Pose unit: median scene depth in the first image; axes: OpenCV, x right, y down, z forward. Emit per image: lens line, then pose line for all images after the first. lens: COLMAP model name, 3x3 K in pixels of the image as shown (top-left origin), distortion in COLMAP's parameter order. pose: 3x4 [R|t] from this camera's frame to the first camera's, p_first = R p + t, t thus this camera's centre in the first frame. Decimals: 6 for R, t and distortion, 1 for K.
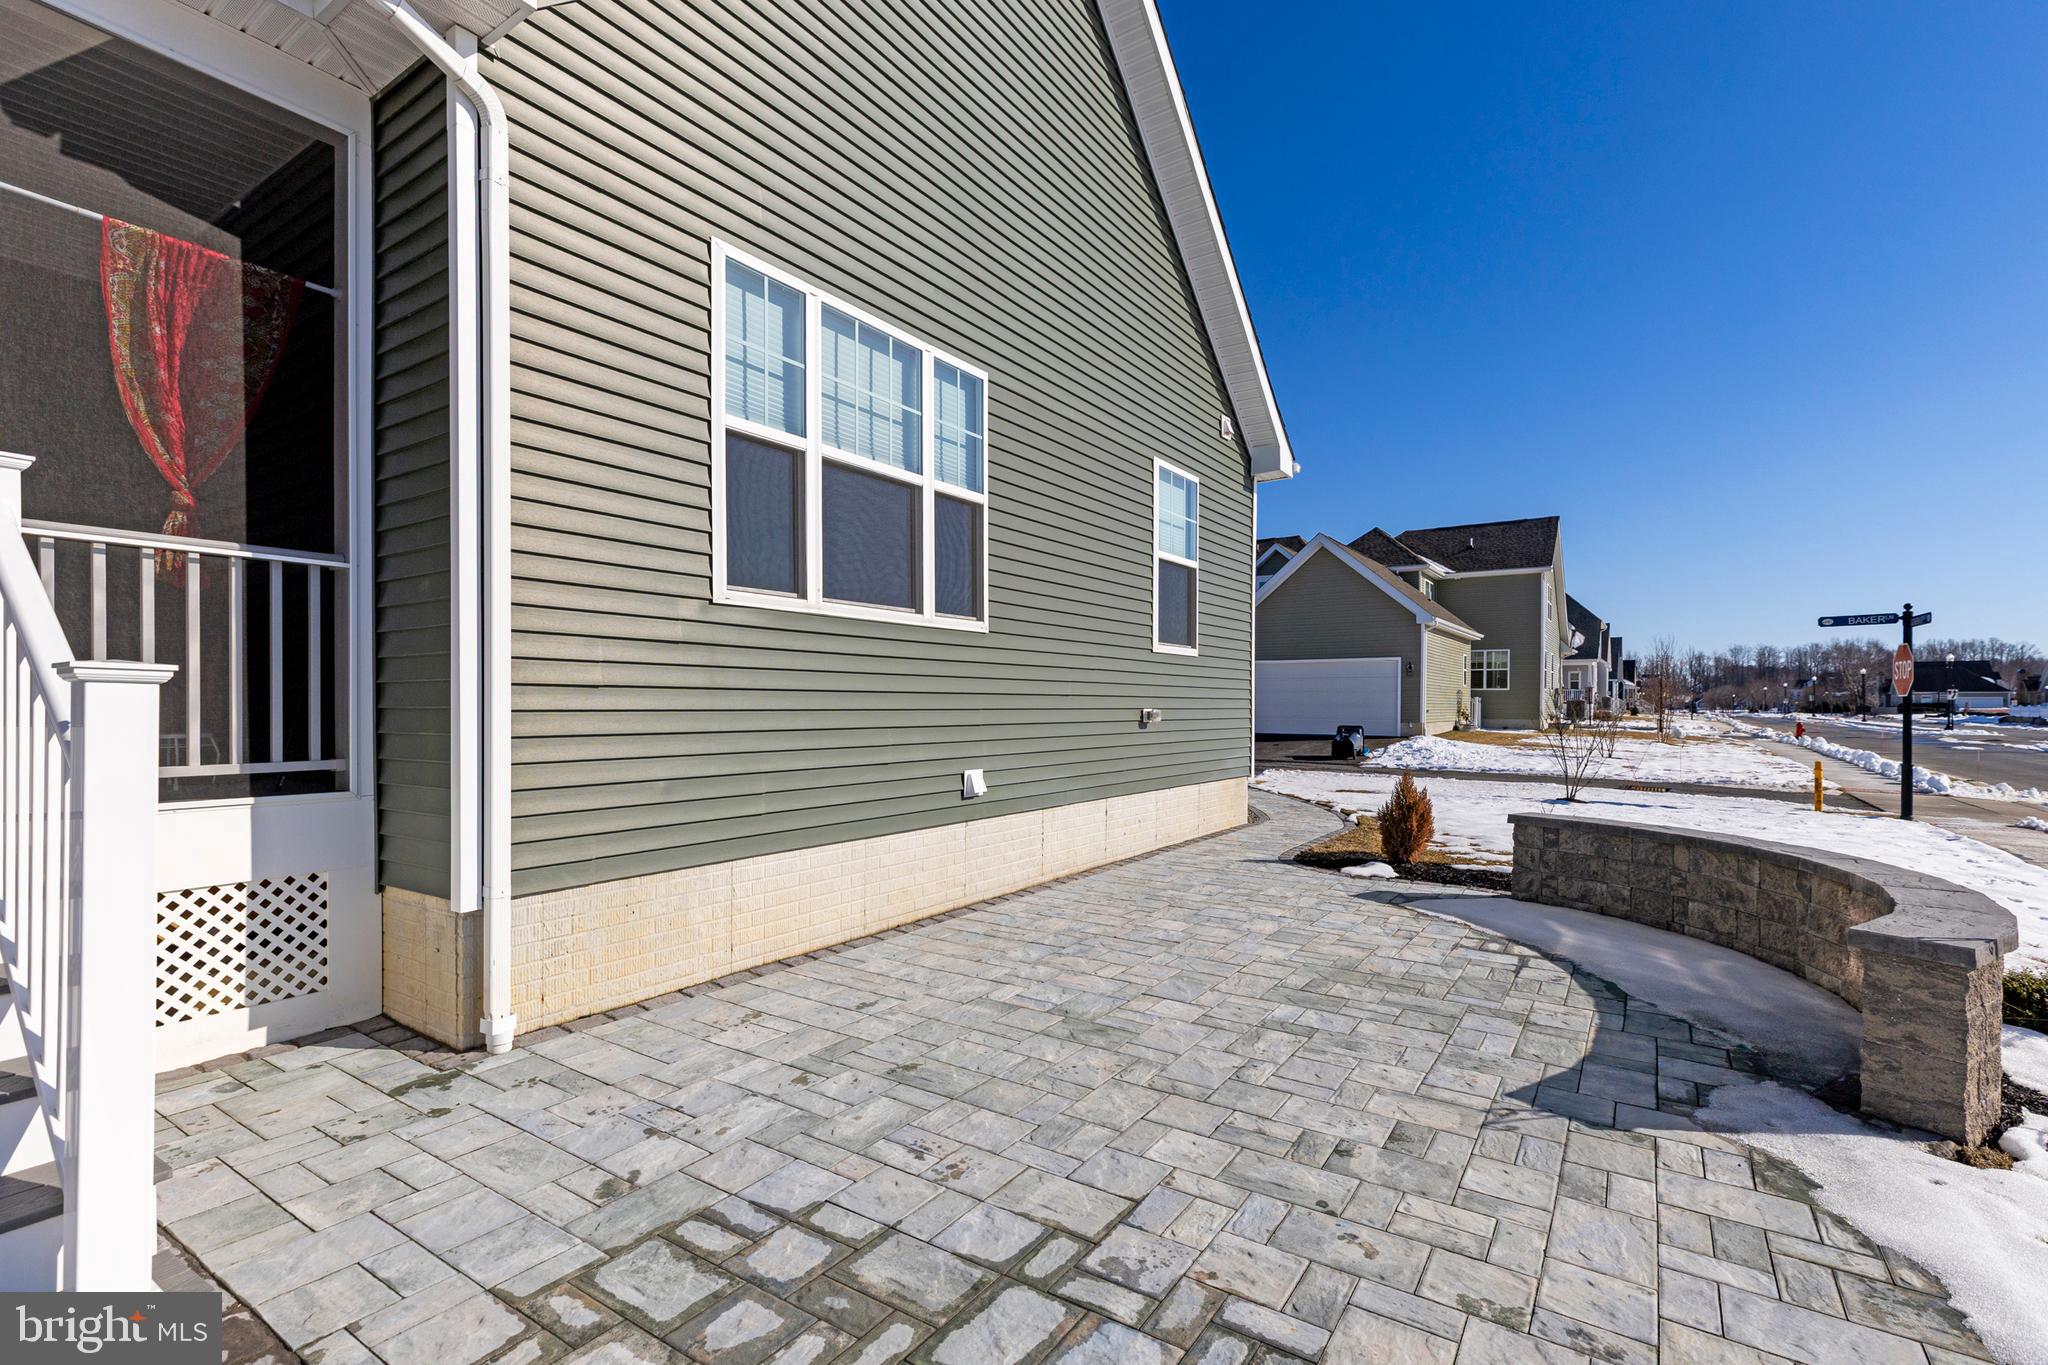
lens RADIAL K [[931.0, 0, 1034.4], [0, 931.0, 706.5], [0, 0, 1]] dist [0.001688, 0.000260]
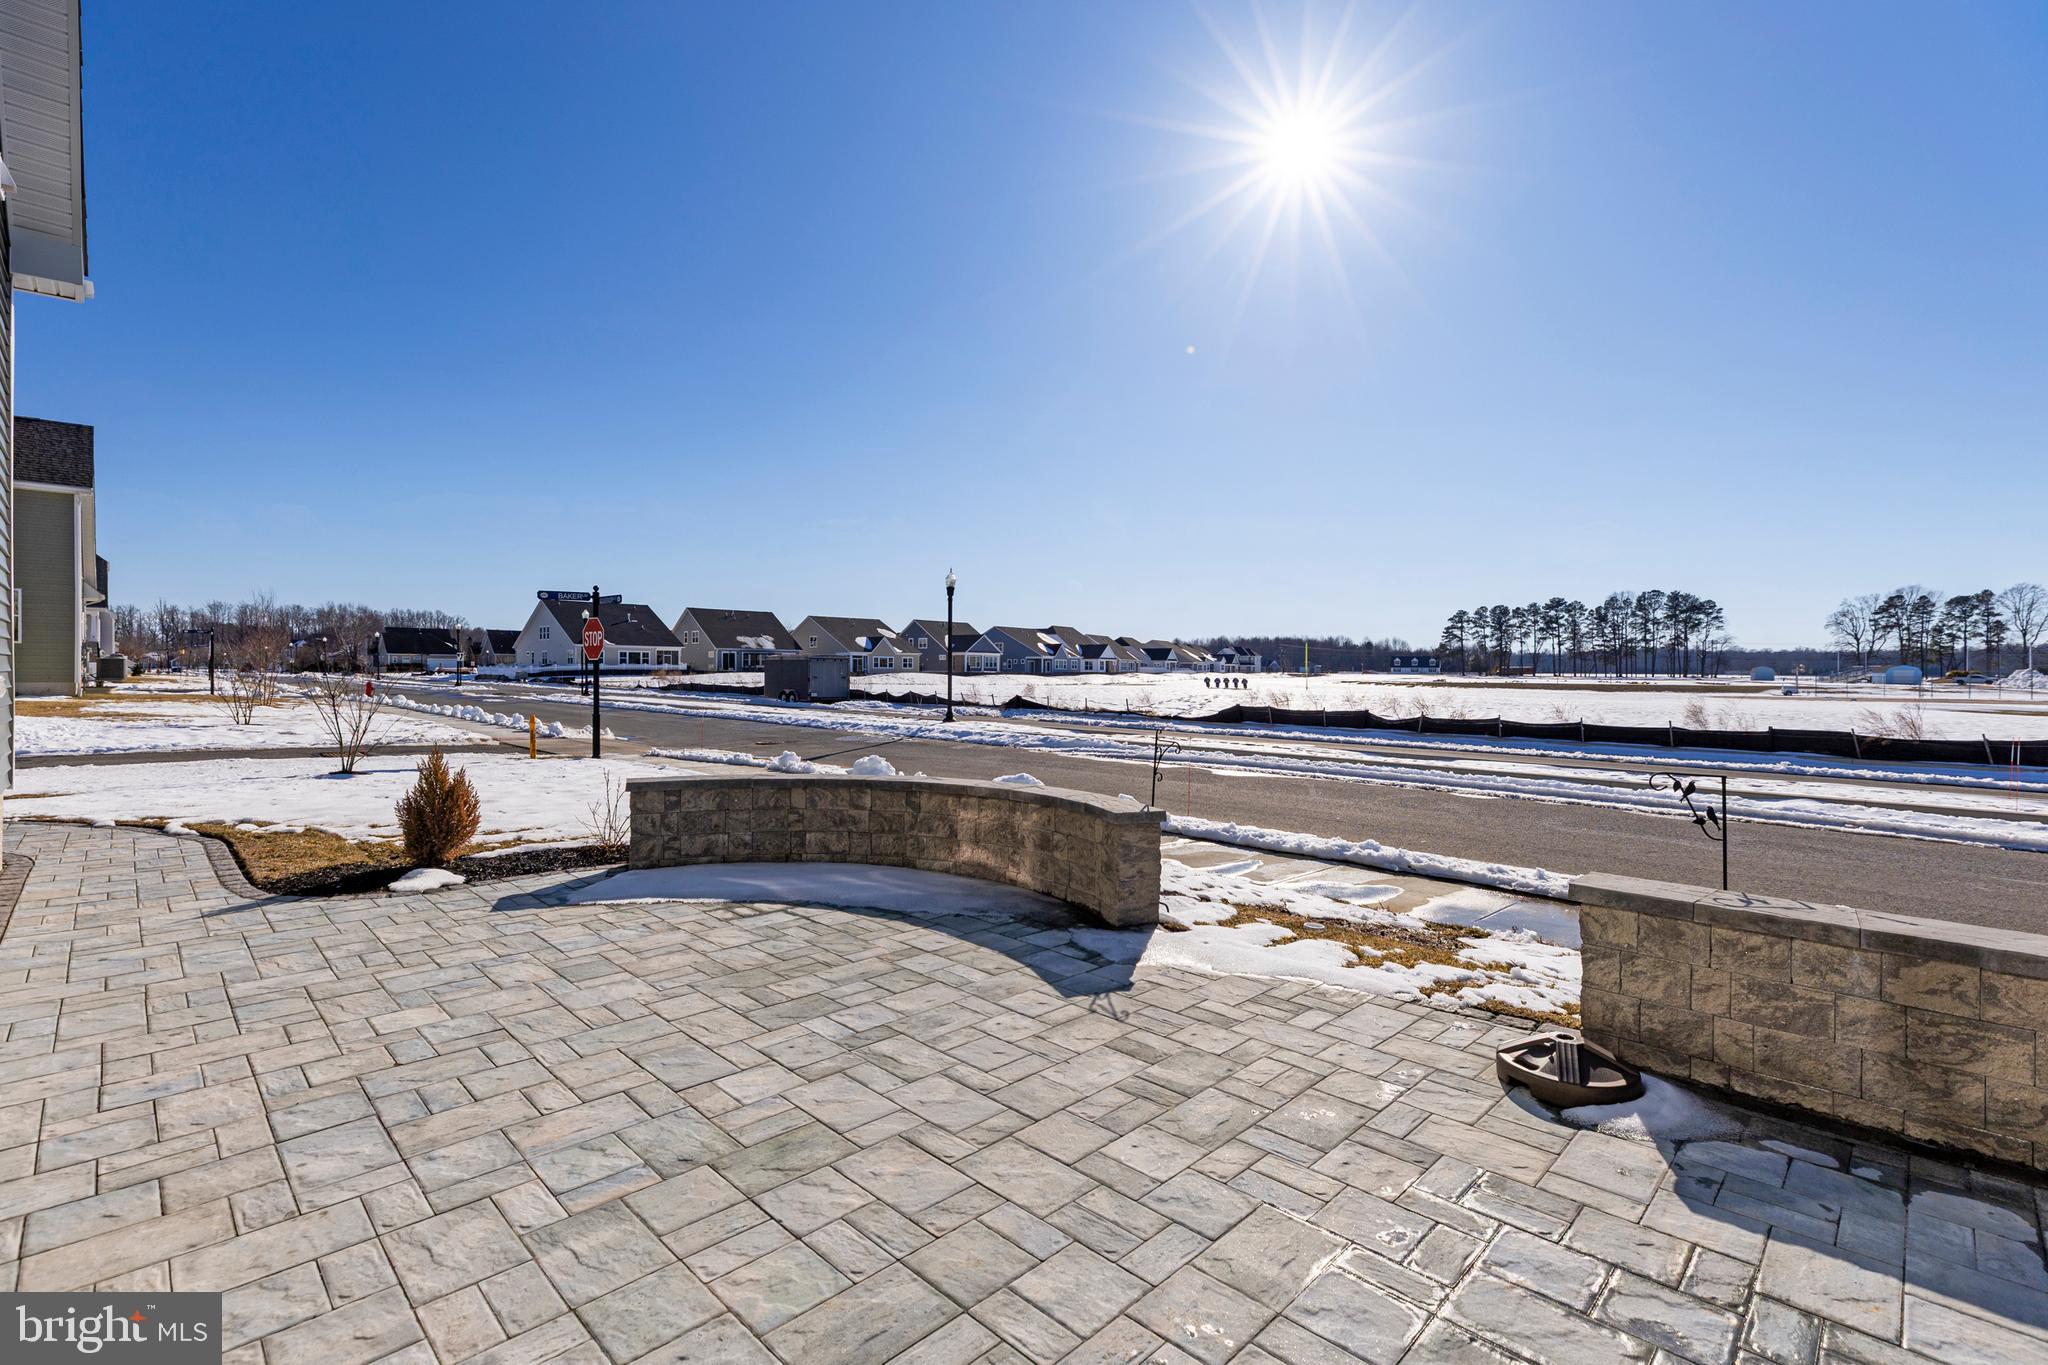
lens RADIAL K [[915.3, 0, 1022.1], [0, 915.3, 673.7], [0, 0, 1]] dist [0.004081, 0.000721]
pose [[0.201218, -0.004721, 0.979535, -0.511787], [-0.003889, 0.999977, 0.005618, -0.005029], [-0.979539, -0.004940, 0.201194, 0.638307]]
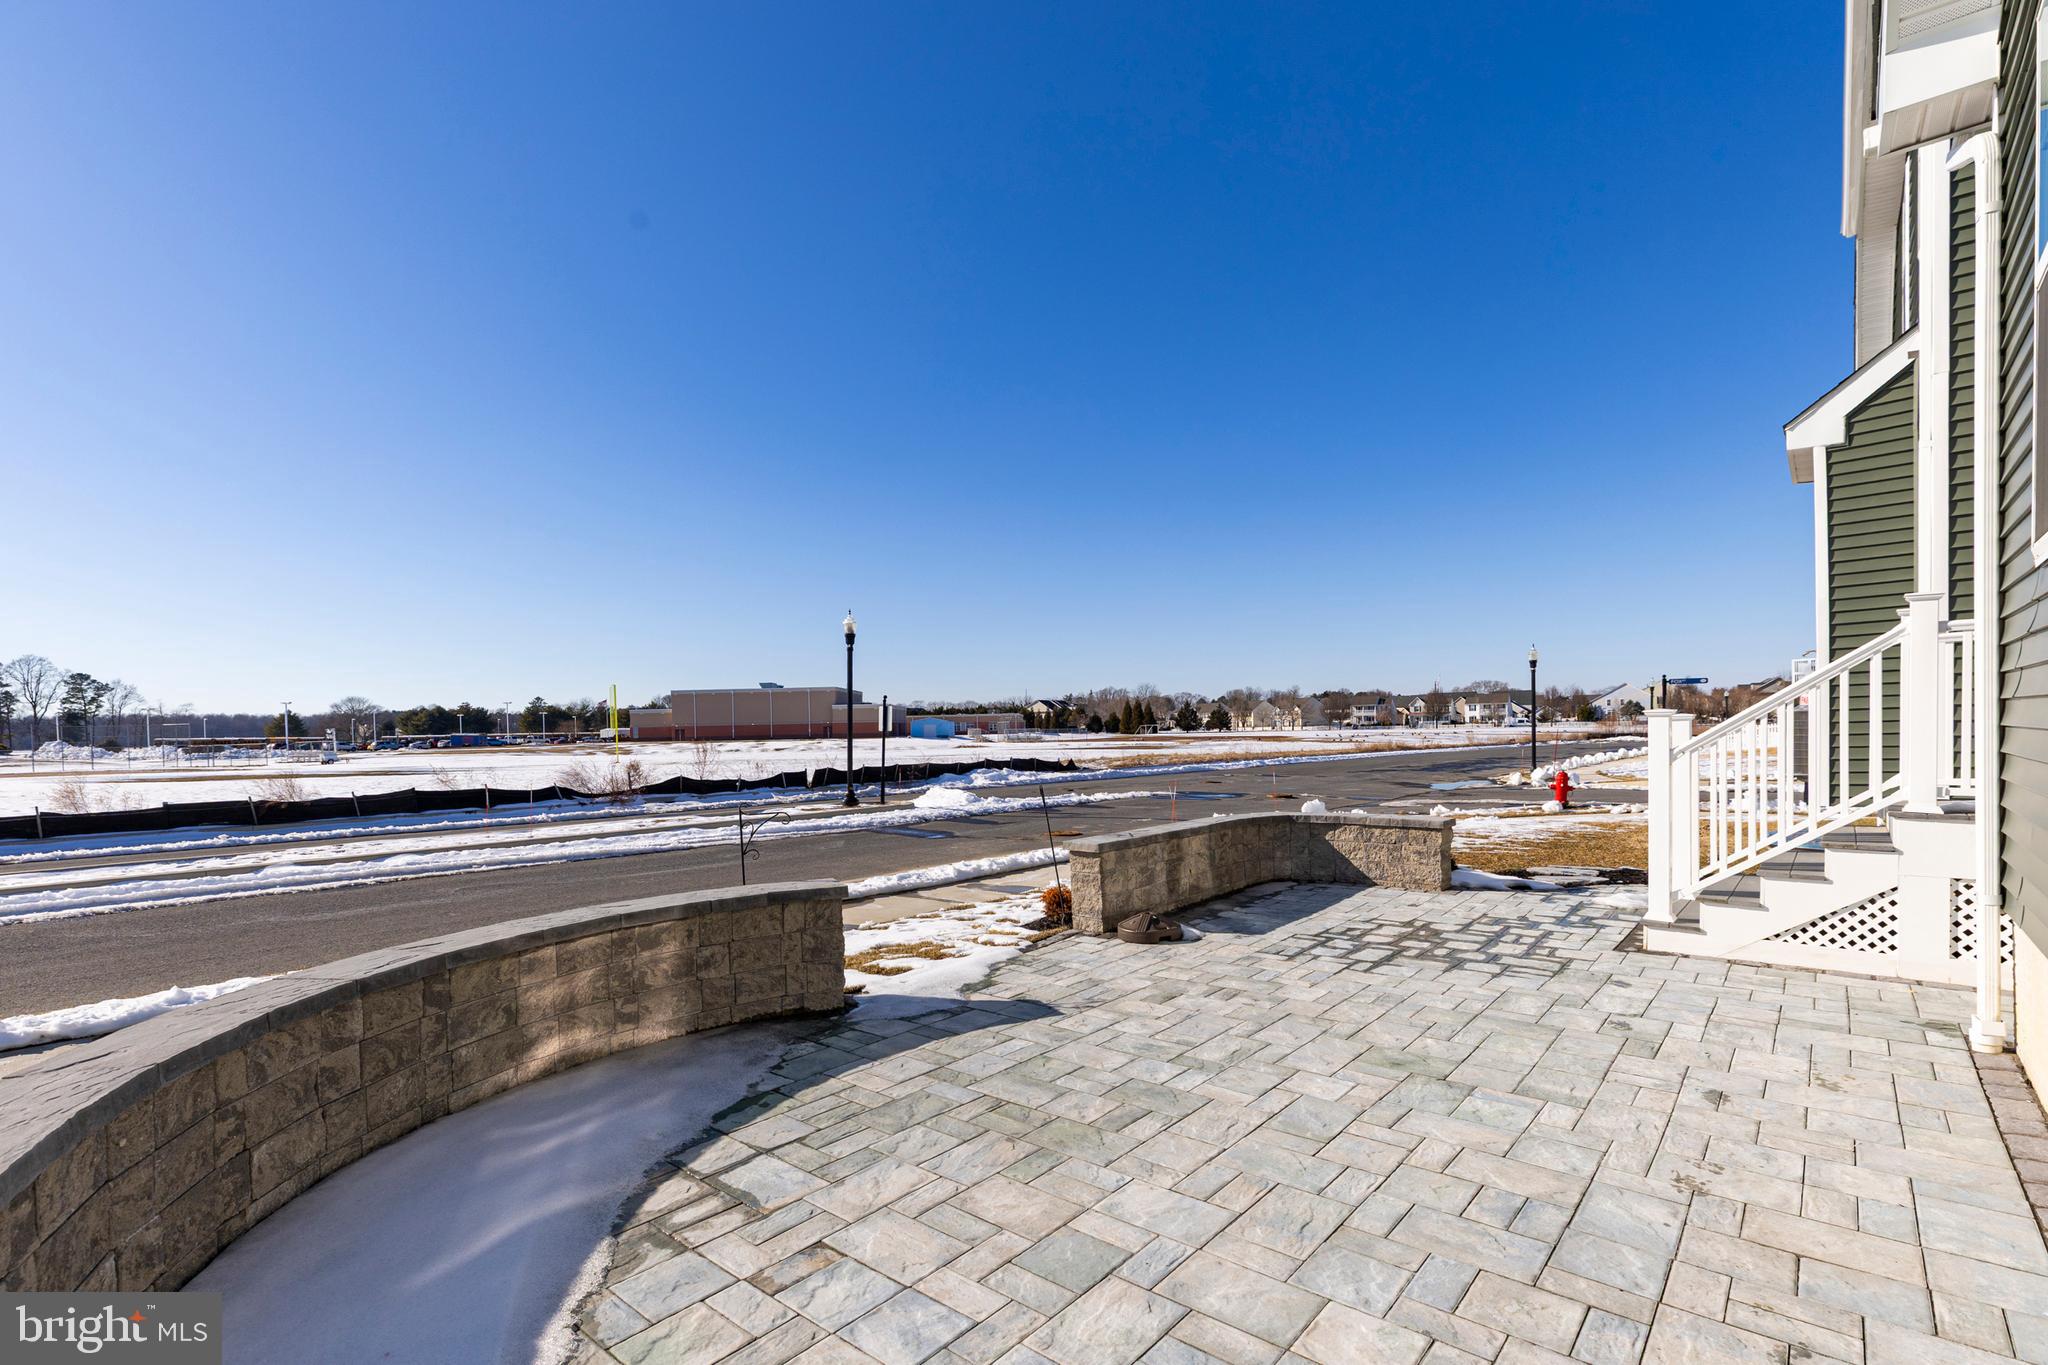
lens RADIAL K [[949.1, 0, 1011.8], [0, 949.1, 747.2], [0, 0, 1]] dist [0.003633, 0.000409]
pose [[-0.991618, 0.014264, 0.128412, 0.310997], [0.017026, 0.999646, 0.020444, -0.009026], [-0.128075, 0.022459, -0.991510, 1.868133]]
